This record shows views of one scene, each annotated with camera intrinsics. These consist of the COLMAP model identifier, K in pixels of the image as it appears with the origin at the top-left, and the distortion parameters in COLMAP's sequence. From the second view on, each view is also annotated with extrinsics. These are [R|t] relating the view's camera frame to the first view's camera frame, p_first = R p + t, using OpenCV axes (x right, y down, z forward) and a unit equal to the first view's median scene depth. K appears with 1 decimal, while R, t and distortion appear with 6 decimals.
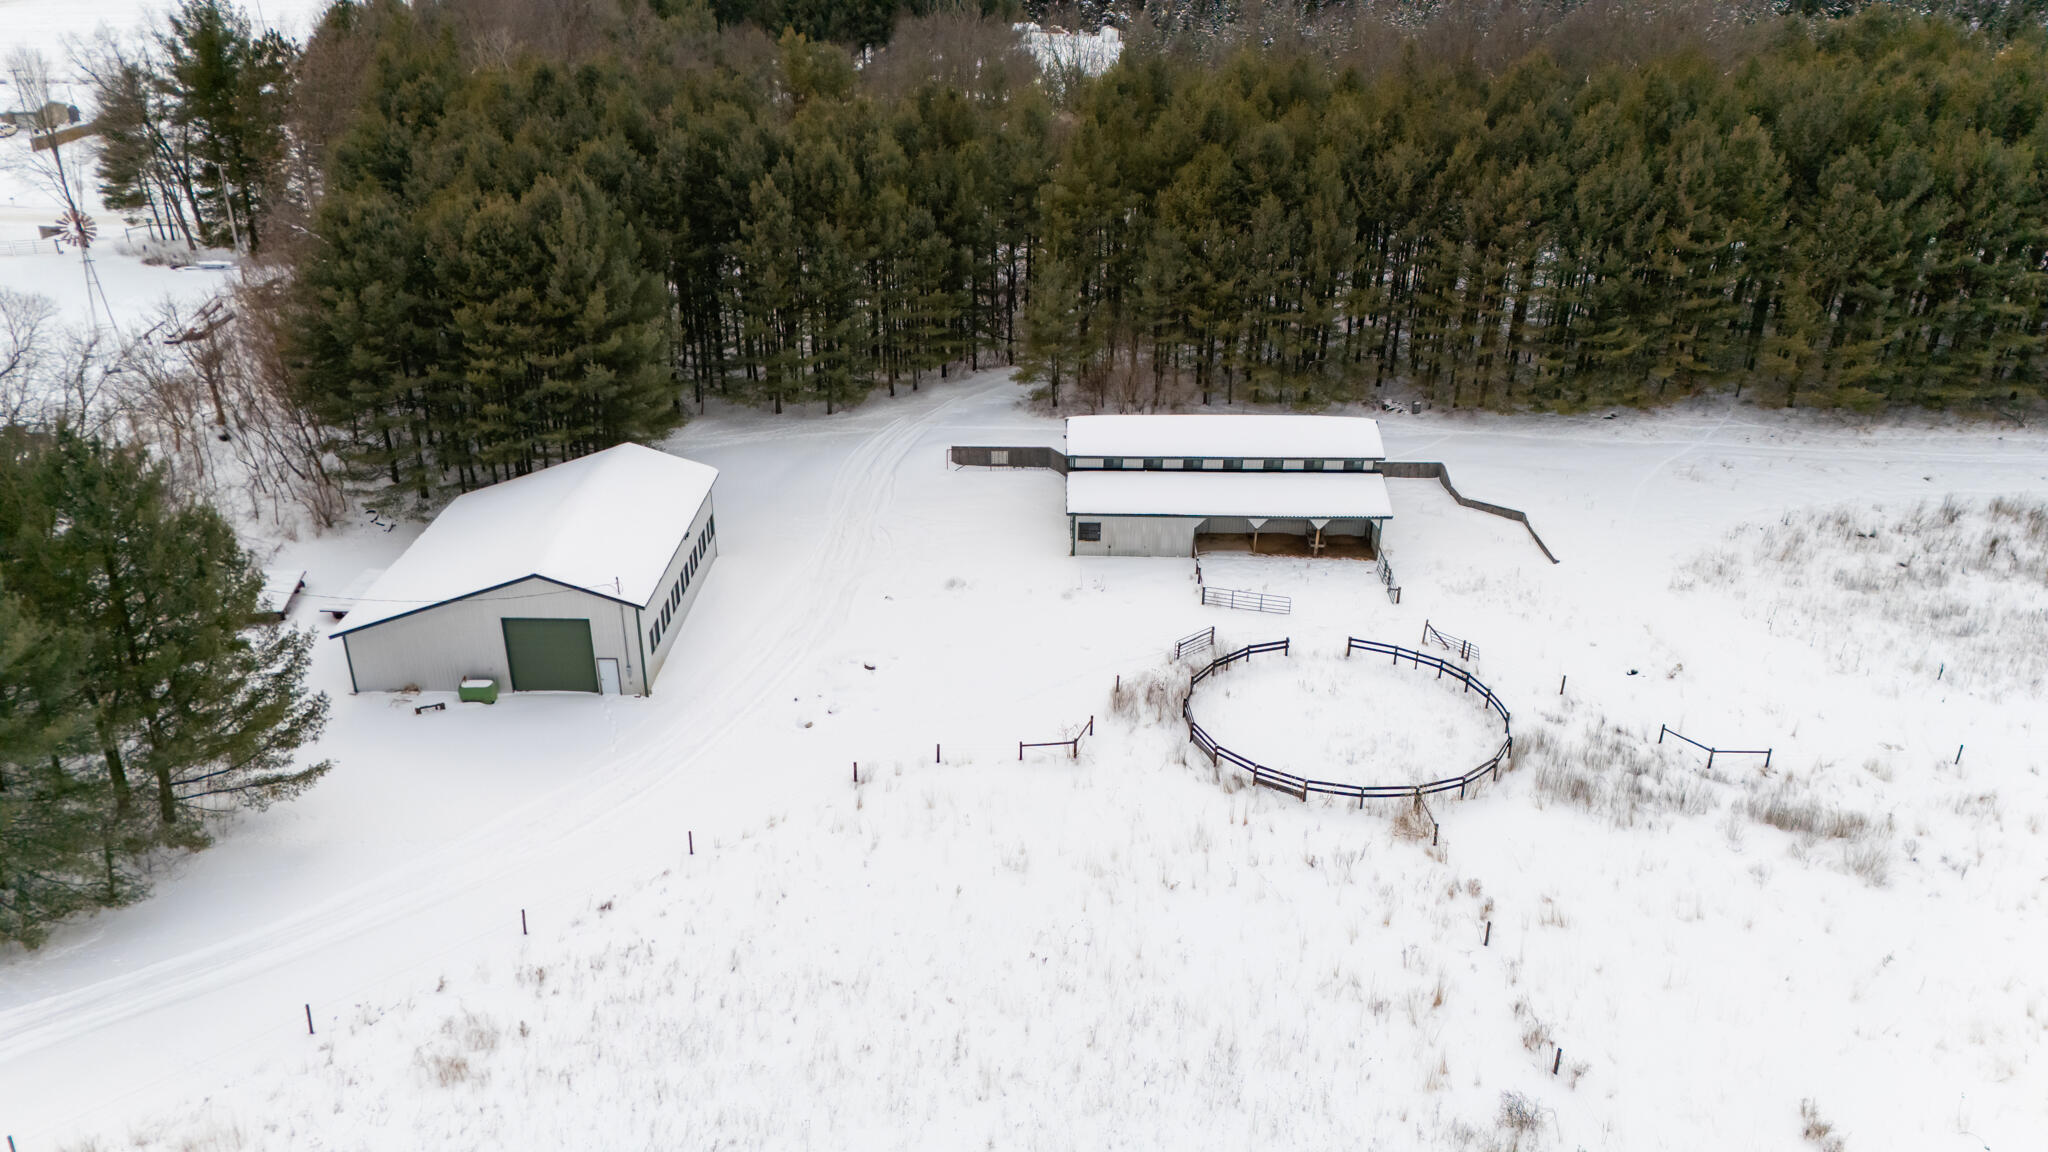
lens RADIAL K [[1506.7, 0, 1024.0], [0, 1506.7, 576.0], [0, 0, 1]] dist [0.058425, -0.048818]
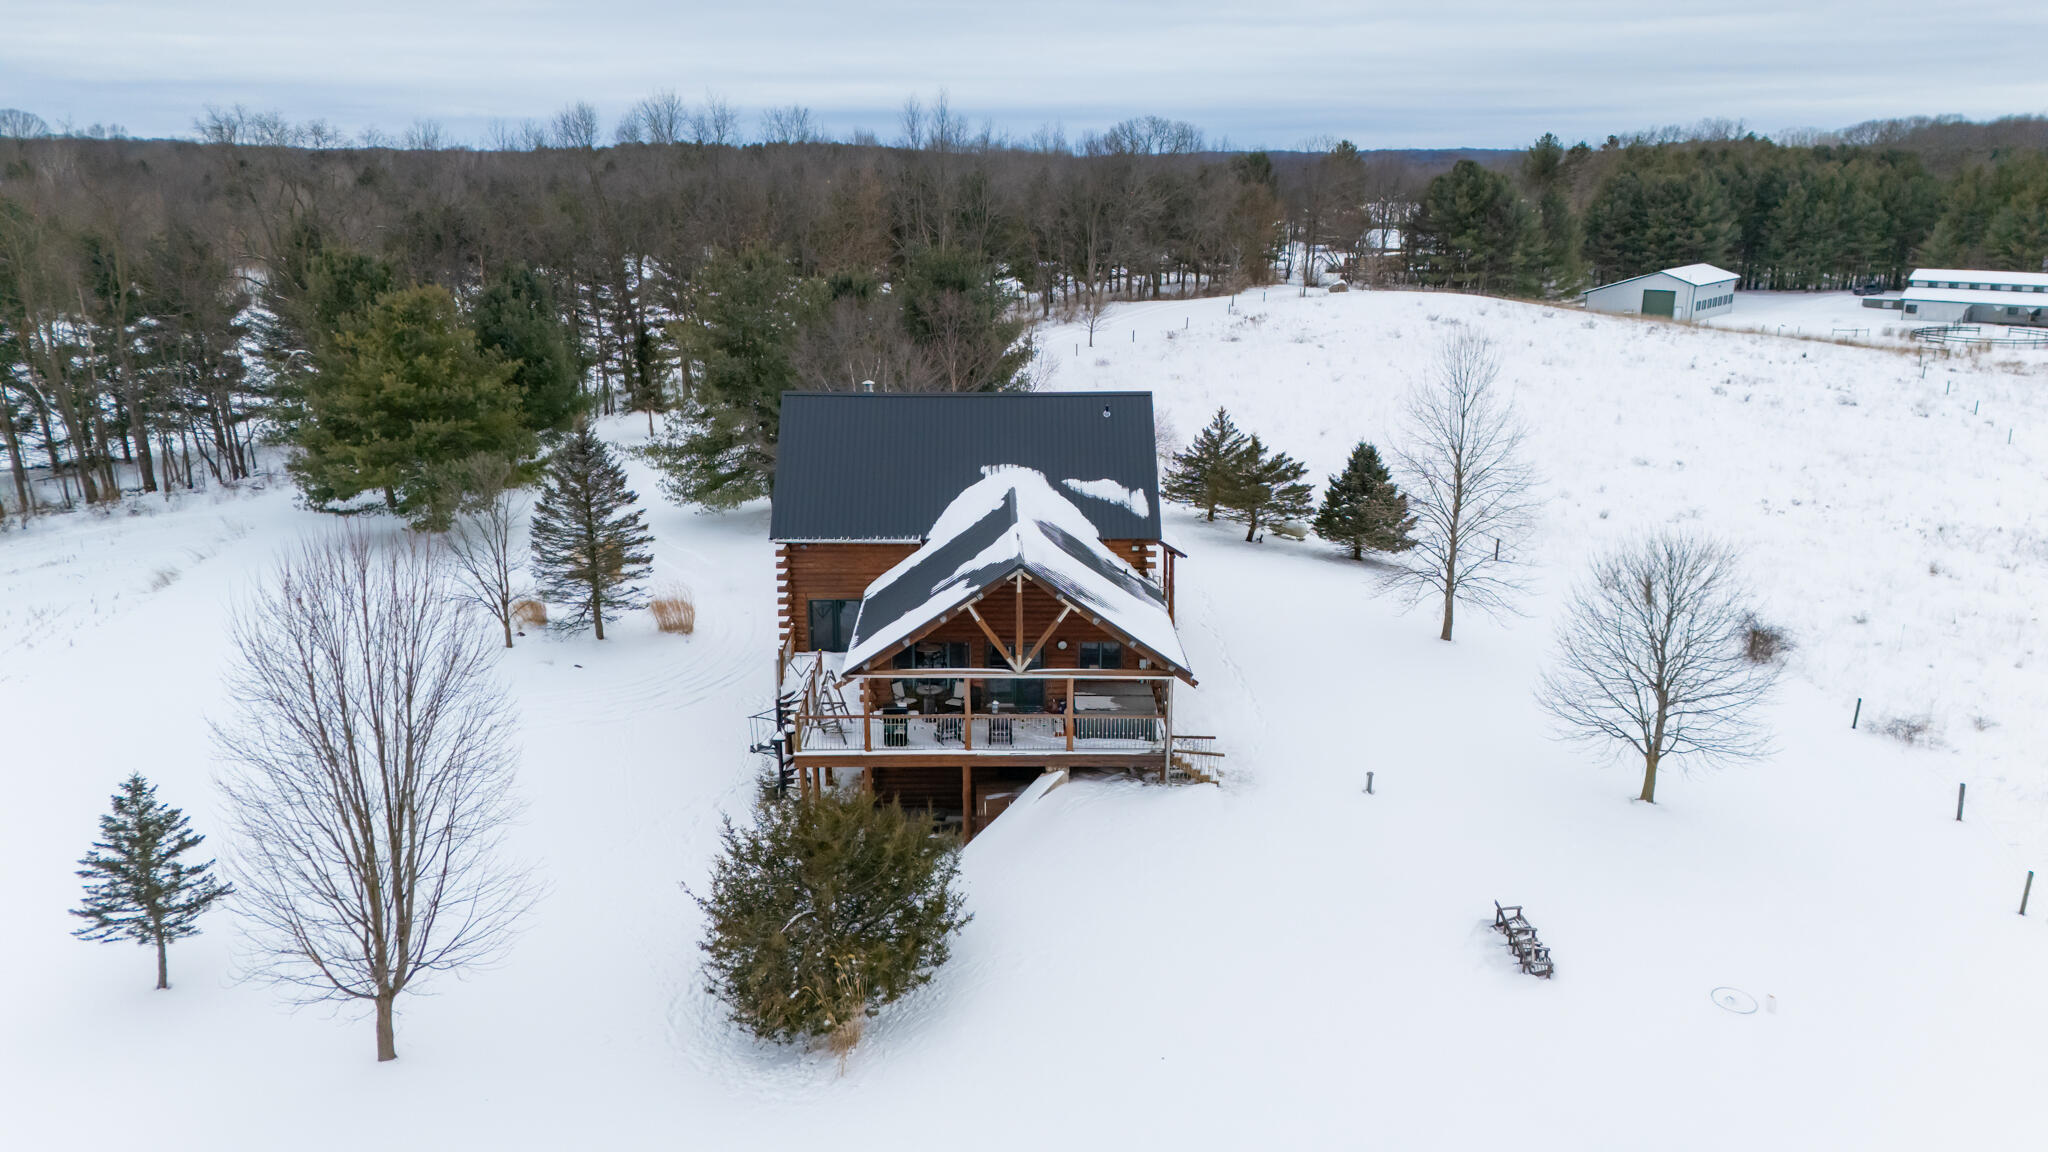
lens RADIAL K [[1506.7, 0, 1024.0], [0, 1506.7, 576.0], [0, 0, 1]] dist [0.058425, -0.048818]
pose [[0.764571, 0.166916, -0.622552, 0.531489], [-0.274913, 0.958072, -0.080753, 0.918561], [0.582970, 0.232889, 0.778401, -1.493507]]
